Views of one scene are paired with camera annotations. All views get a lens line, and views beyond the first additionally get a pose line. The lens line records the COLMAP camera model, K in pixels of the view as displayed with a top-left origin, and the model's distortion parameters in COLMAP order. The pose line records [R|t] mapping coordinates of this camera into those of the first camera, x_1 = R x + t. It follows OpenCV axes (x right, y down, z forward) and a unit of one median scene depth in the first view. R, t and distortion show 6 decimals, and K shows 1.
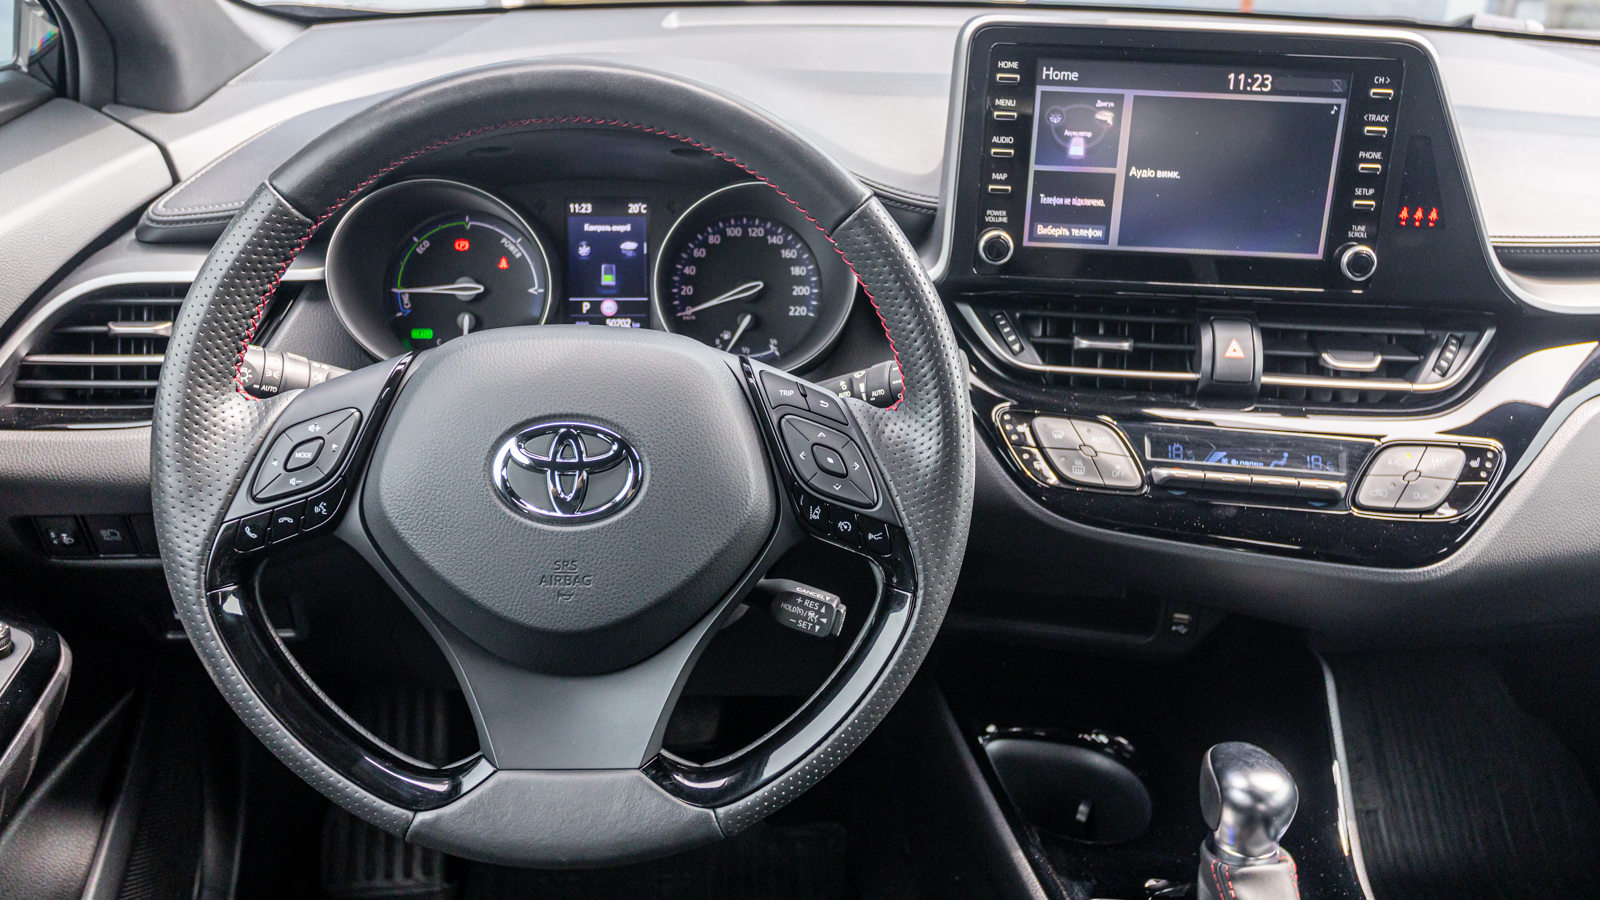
lens RADIAL K [[1296.5, 0, 806.1], [0, 1296.5, 413.7], [0, 0, 1]] dist [-0.002956, -0.000423]
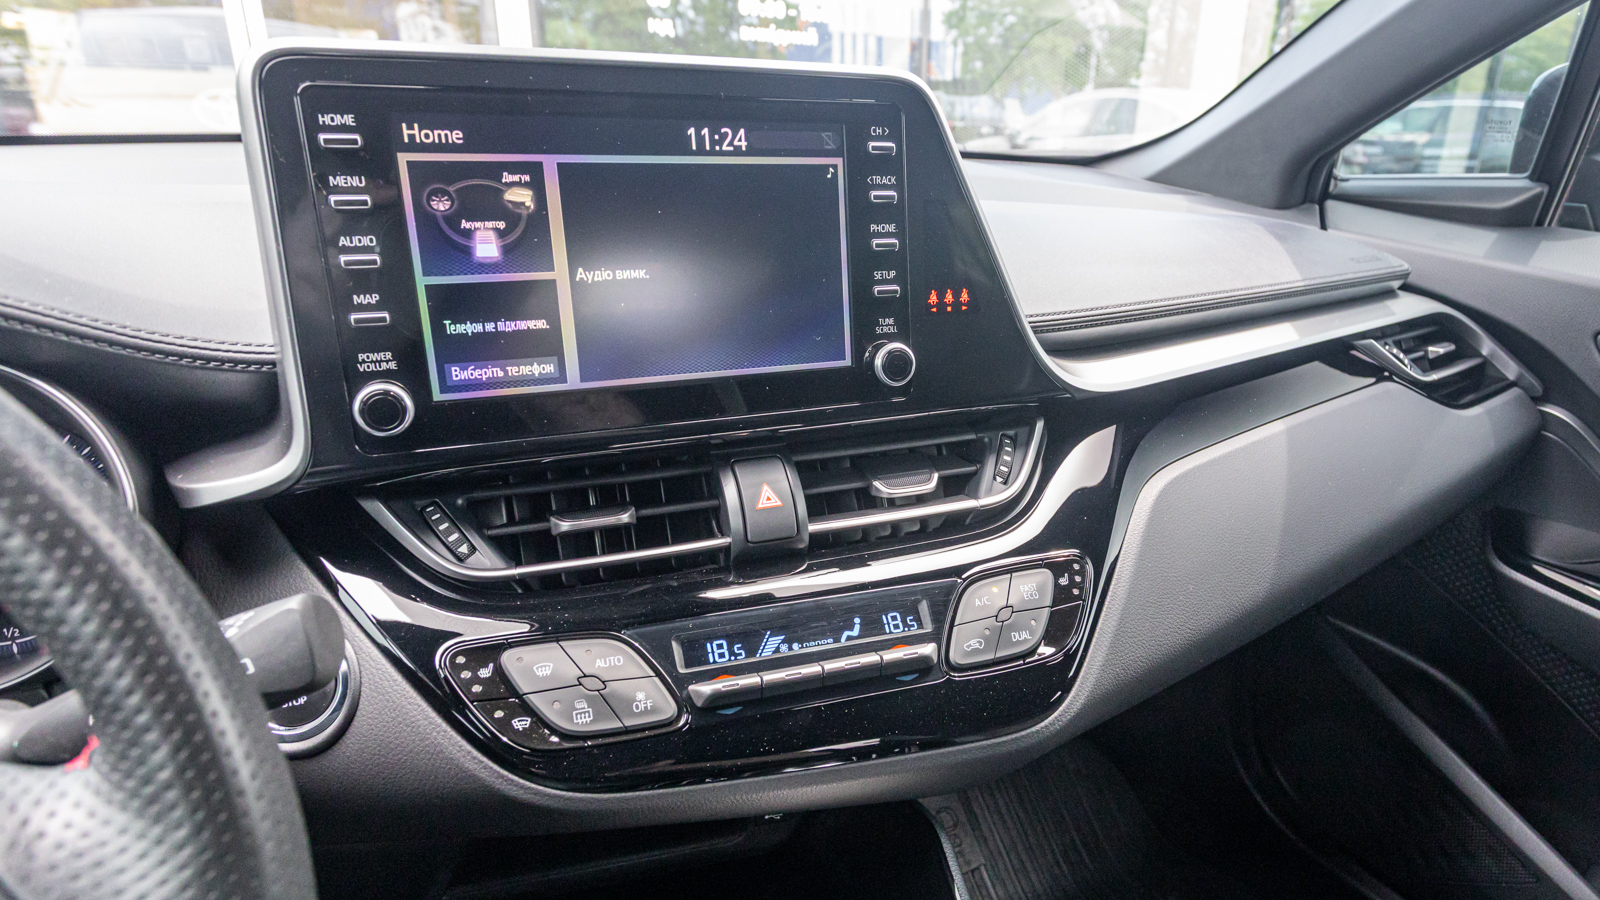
lens RADIAL K [[976.0, 0, 905.8], [0, 976.0, 488.4], [0, 0, 1]] dist [-0.002655, 0.001279]
pose [[0.888538, -0.175005, 0.424116, 0.164371], [0.190357, 0.981695, 0.006277, -0.043793], [-0.417451, 0.075156, 0.905586, 0.458789]]
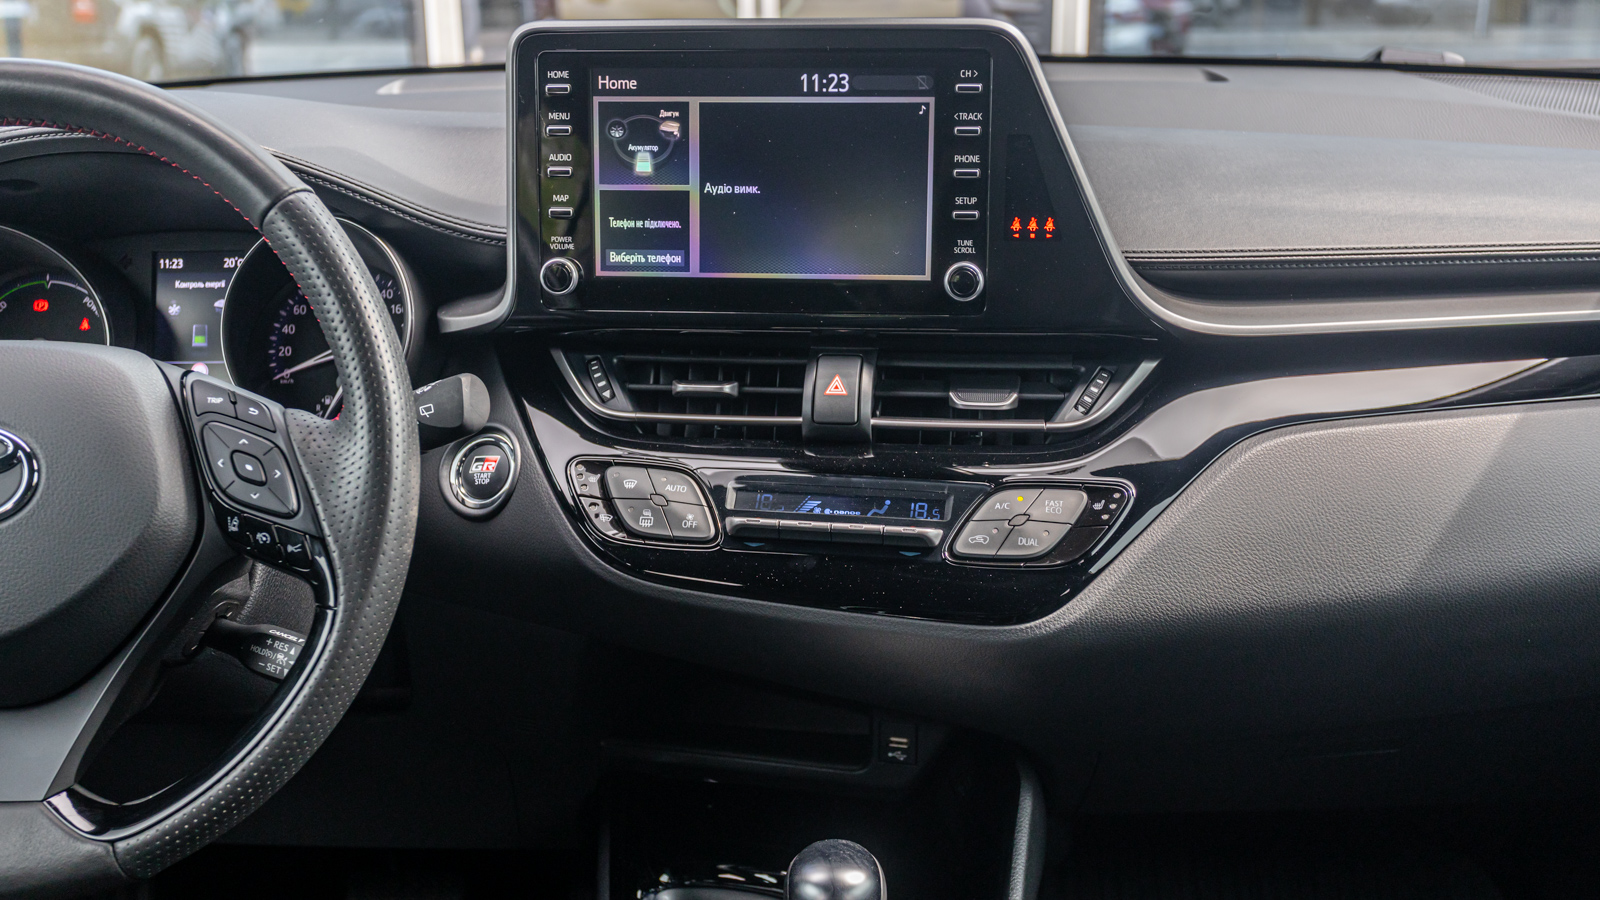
lens RADIAL K [[1728.0, 0, 801.5], [0, 1728.0, 529.6], [0, 0, 1]] dist [0.013469, 0.007178]
pose [[0.994201, -0.013286, -0.106717, 0.438612], [0.003075, 0.995445, -0.095285, 0.160781], [0.107497, 0.094404, 0.989713, -0.150485]]
